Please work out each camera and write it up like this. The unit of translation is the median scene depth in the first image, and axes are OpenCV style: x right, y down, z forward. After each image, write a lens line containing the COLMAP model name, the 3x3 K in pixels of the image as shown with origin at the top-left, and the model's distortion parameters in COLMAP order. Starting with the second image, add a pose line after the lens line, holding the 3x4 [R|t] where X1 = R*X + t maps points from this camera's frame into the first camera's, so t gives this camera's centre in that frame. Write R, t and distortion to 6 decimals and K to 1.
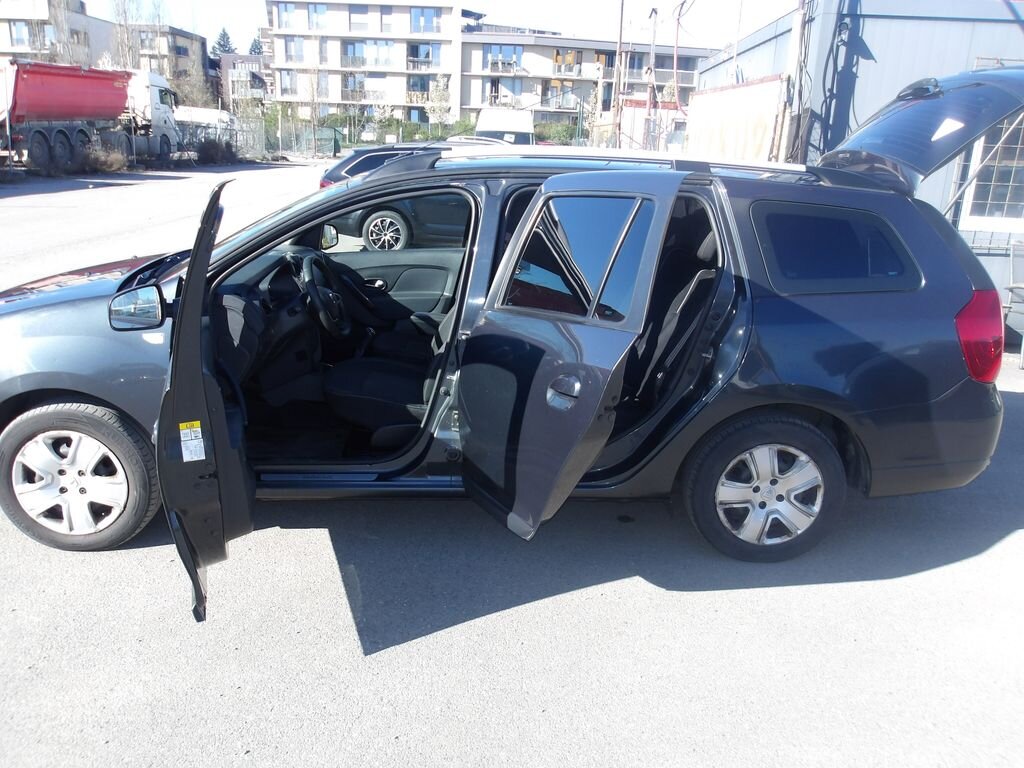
lens RADIAL K [[824.2, 0, 512.0], [0, 824.2, 384.0], [0, 0, 1]] dist [-0.002979, 0.005702]
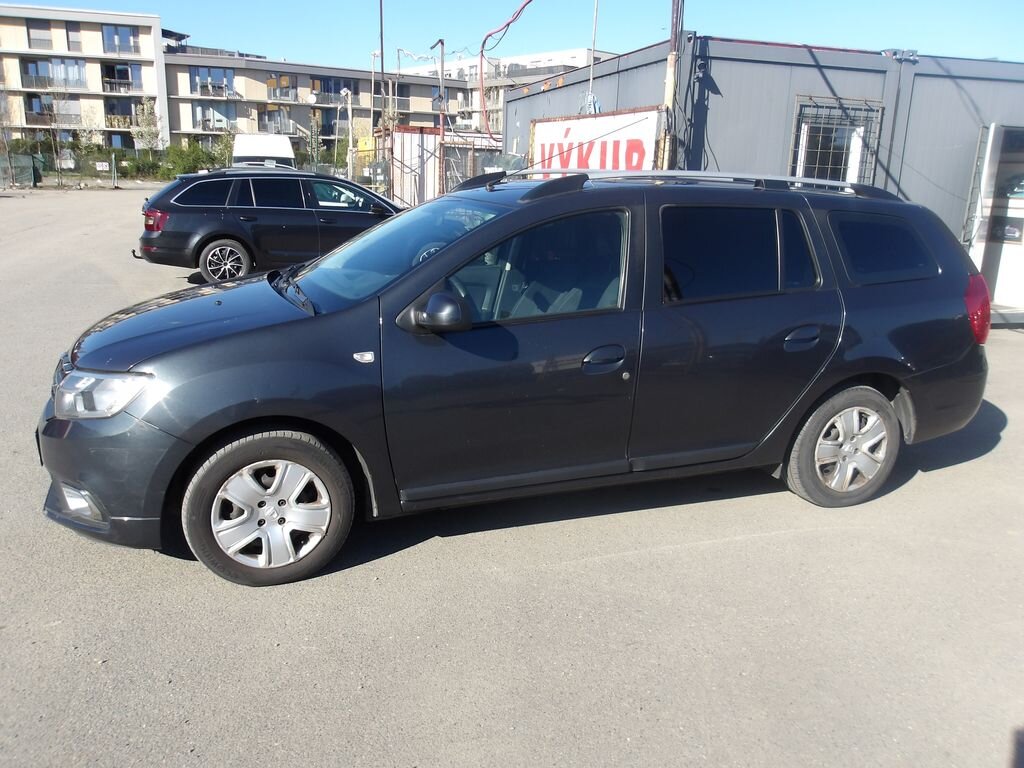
lens RADIAL K [[827.9, 0, 512.0], [0, 827.9, 384.0], [0, 0, 1]] dist [-0.012740, 0.000370]
pose [[0.948858, -0.085801, 0.303821, -0.527480], [0.094627, 0.995408, -0.014417, 0.008097], [-0.301189, 0.042430, 0.952620, -0.020414]]
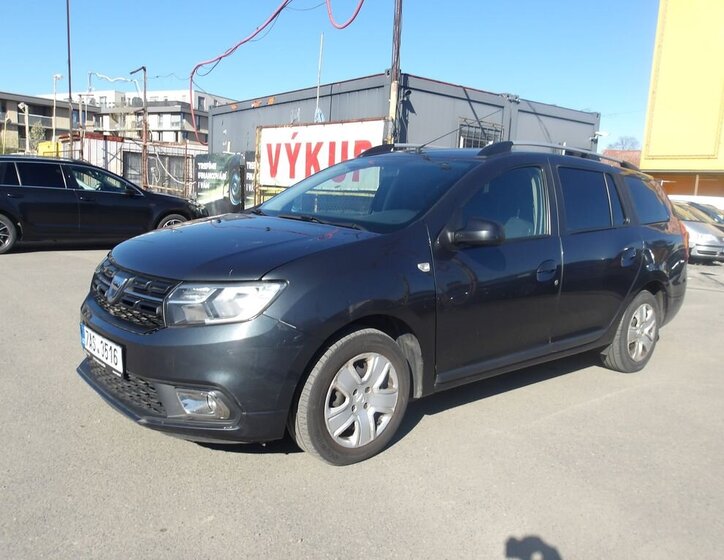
lens RADIAL K [[610.1, 0, 362.0], [0, 610.1, 280.0], [0, 0, 1]] dist [-0.031350, 0.006268]
pose [[0.784647, -0.082011, 0.614494, -1.004356], [0.149886, 0.986901, -0.059677, 0.005420], [-0.601550, 0.138929, 0.786661, 0.292356]]
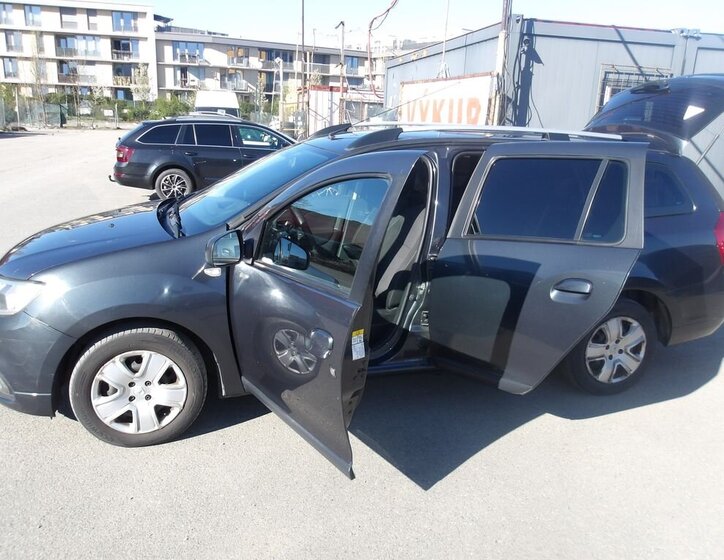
lens RADIAL K [[606.6, 0, 362.0], [0, 606.6, 280.0], [0, 0, 1]] dist [-0.015534, 0.007572]
pose [[0.967793, -0.064786, 0.243266, -0.404401], [0.069531, 0.997520, -0.010959, -0.015263], [-0.241953, 0.027521, 0.969898, 0.023388]]
